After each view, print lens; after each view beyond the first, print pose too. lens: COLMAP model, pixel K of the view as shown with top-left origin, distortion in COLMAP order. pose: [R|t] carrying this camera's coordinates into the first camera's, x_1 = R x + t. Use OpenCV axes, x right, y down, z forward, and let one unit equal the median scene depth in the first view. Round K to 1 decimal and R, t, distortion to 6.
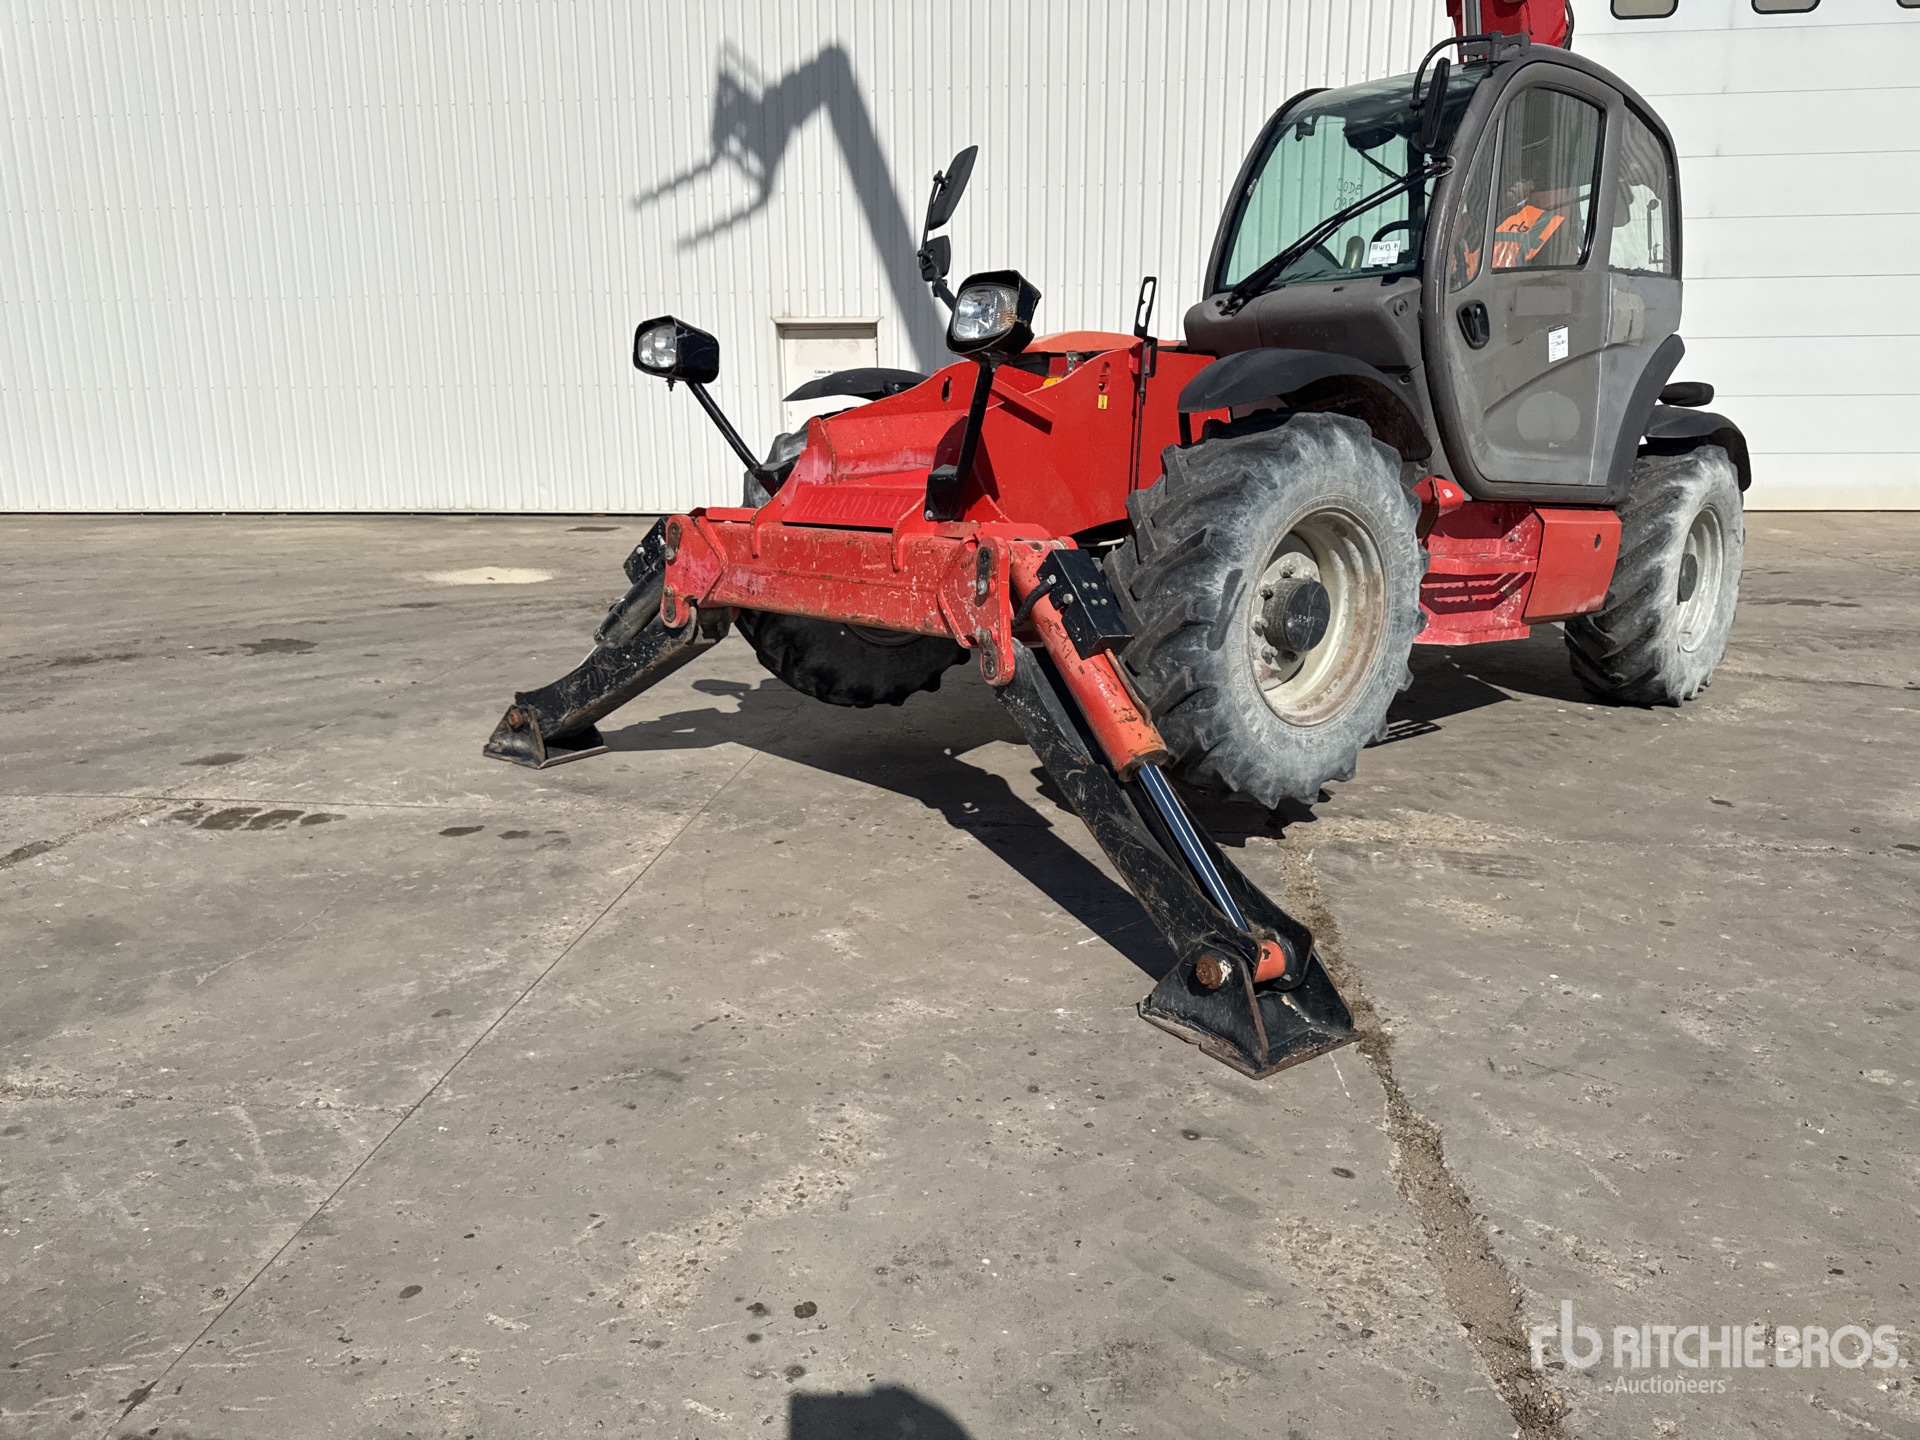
lens RADIAL K [[1374.3, 0, 954.6], [0, 1374.3, 716.2], [0, 0, 1]] dist [0.071598, -0.096151]
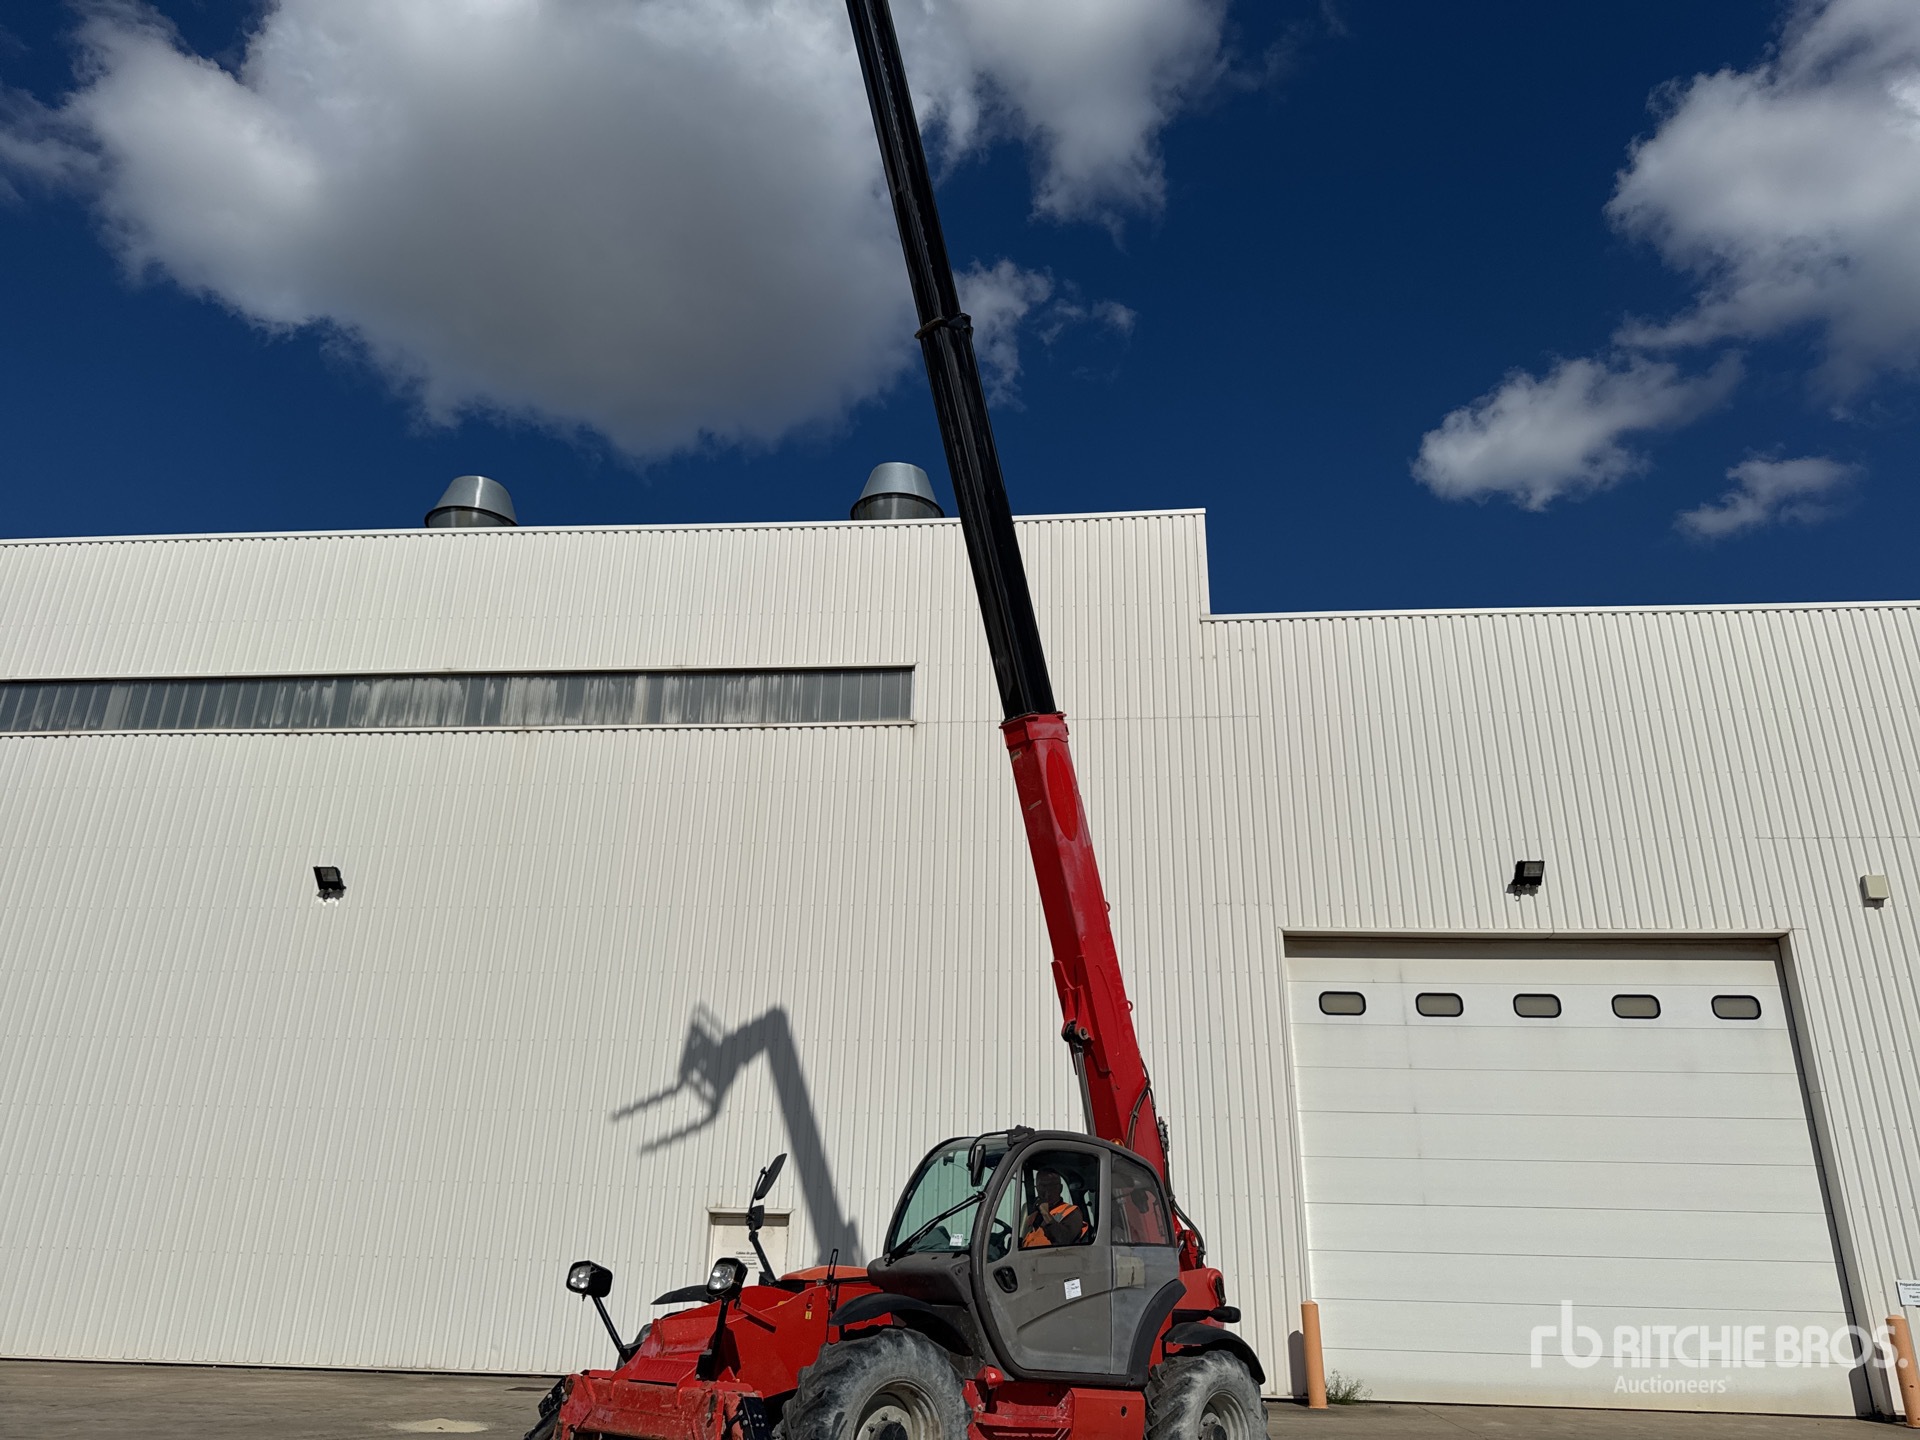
lens RADIAL K [[1375.2, 0, 963.1], [0, 1375.2, 706.7], [0, 0, 1]] dist [0.078884, -0.117876]
pose [[0.999414, 0.034201, 0.001189, 0.276186], [-0.027499, 0.823268, -0.566987, 0.154590], [-0.020371, 0.566622, 0.823726, -1.006816]]
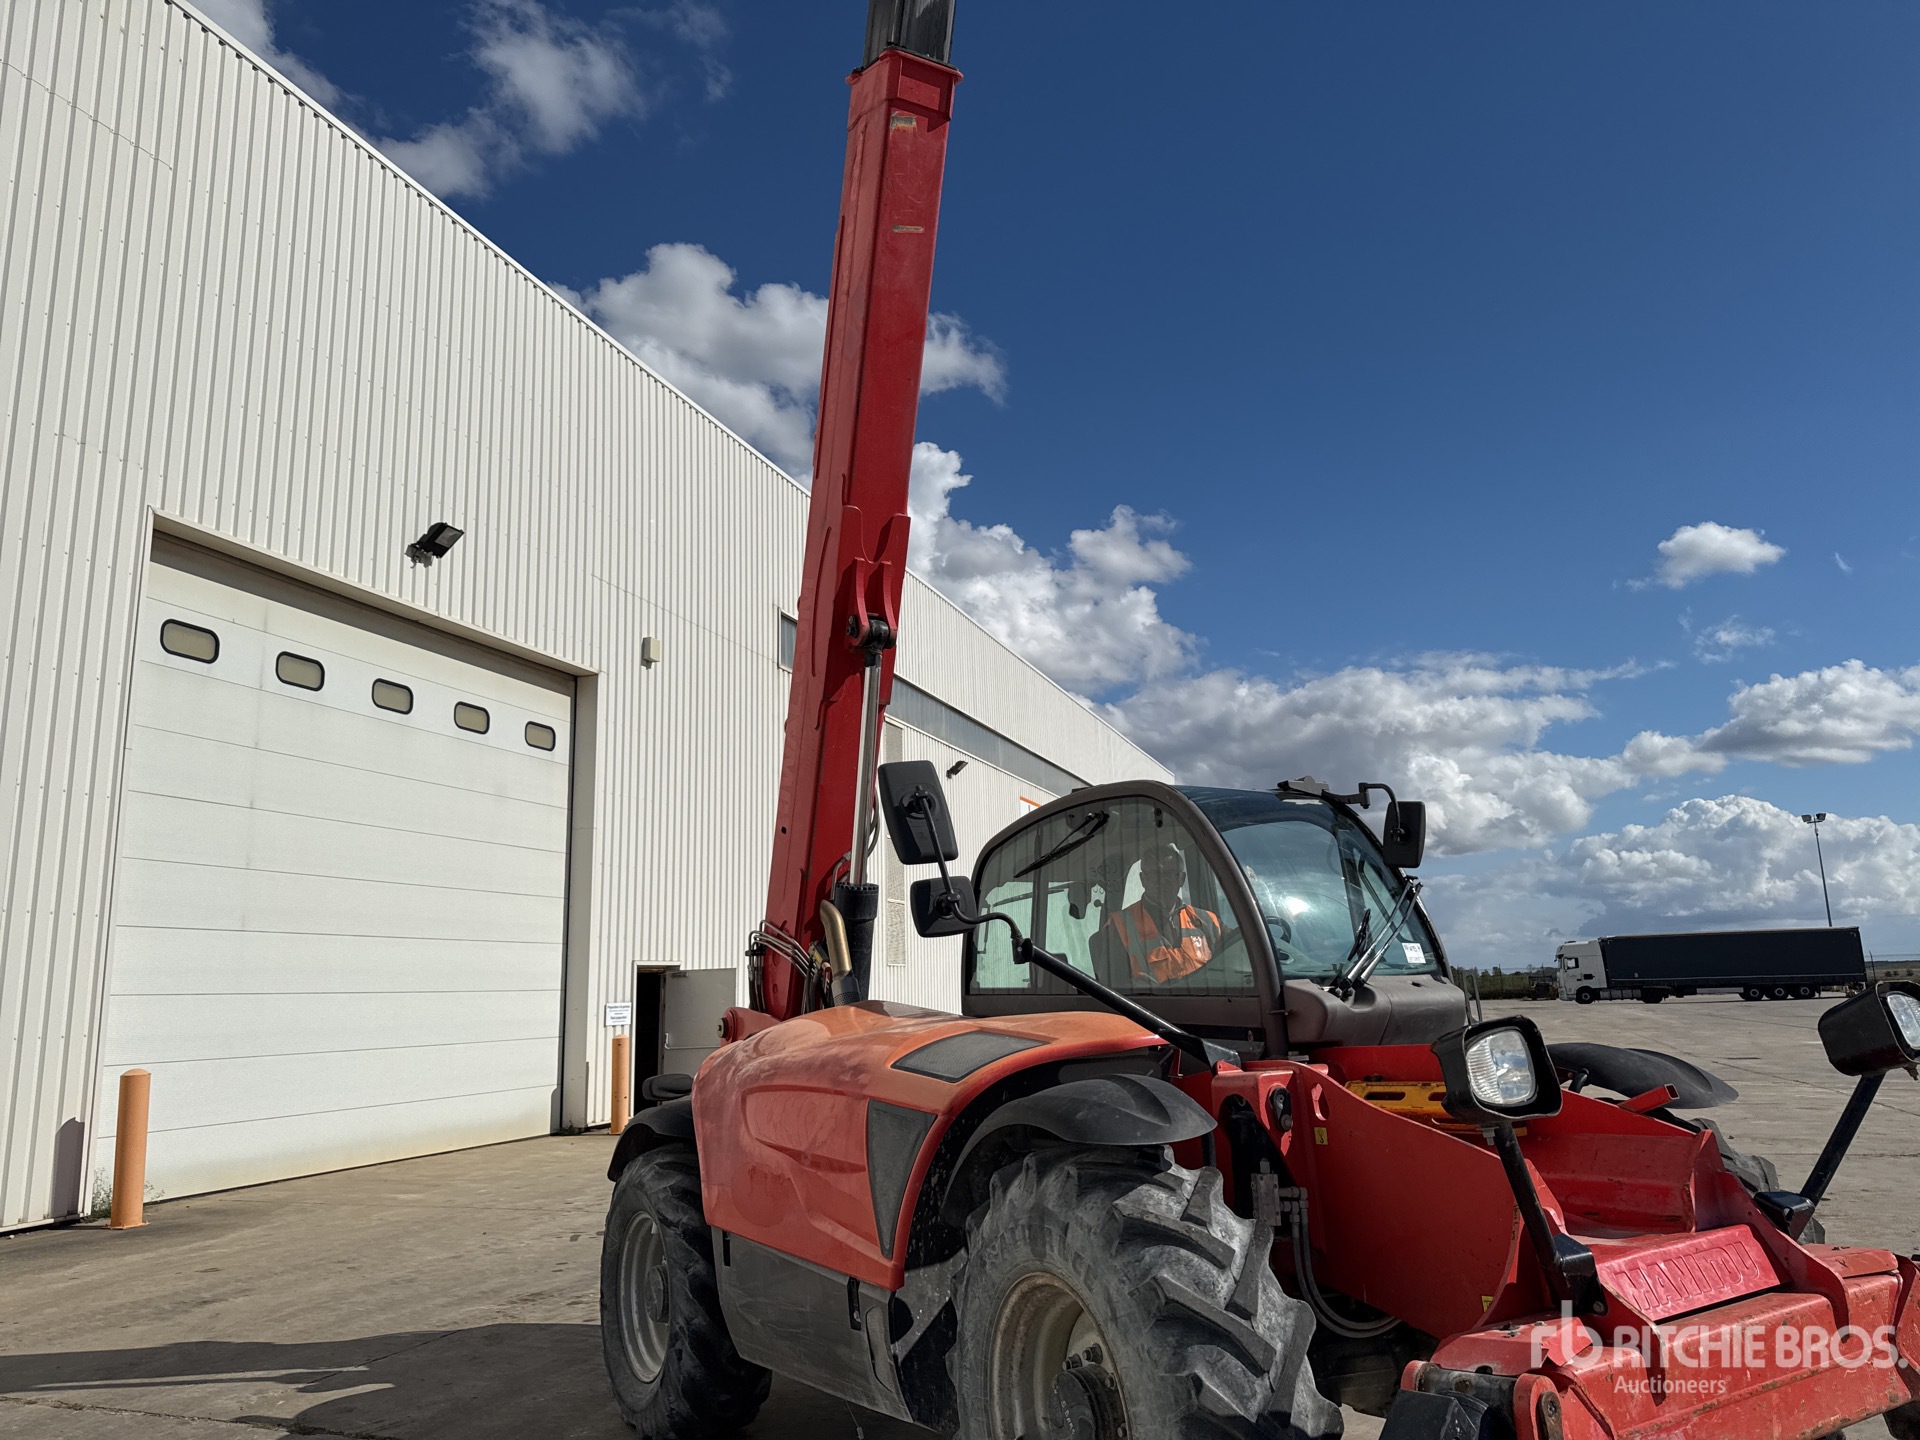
lens RADIAL K [[1375.2, 0, 963.1], [0, 1375.2, 706.7], [0, 0, 1]] dist [0.078884, -0.117876]
pose [[0.202582, 0.205840, 0.957387, -0.802293], [0.245705, 0.935700, -0.253168, -0.290961], [-0.947940, 0.286522, 0.138980, 1.021891]]
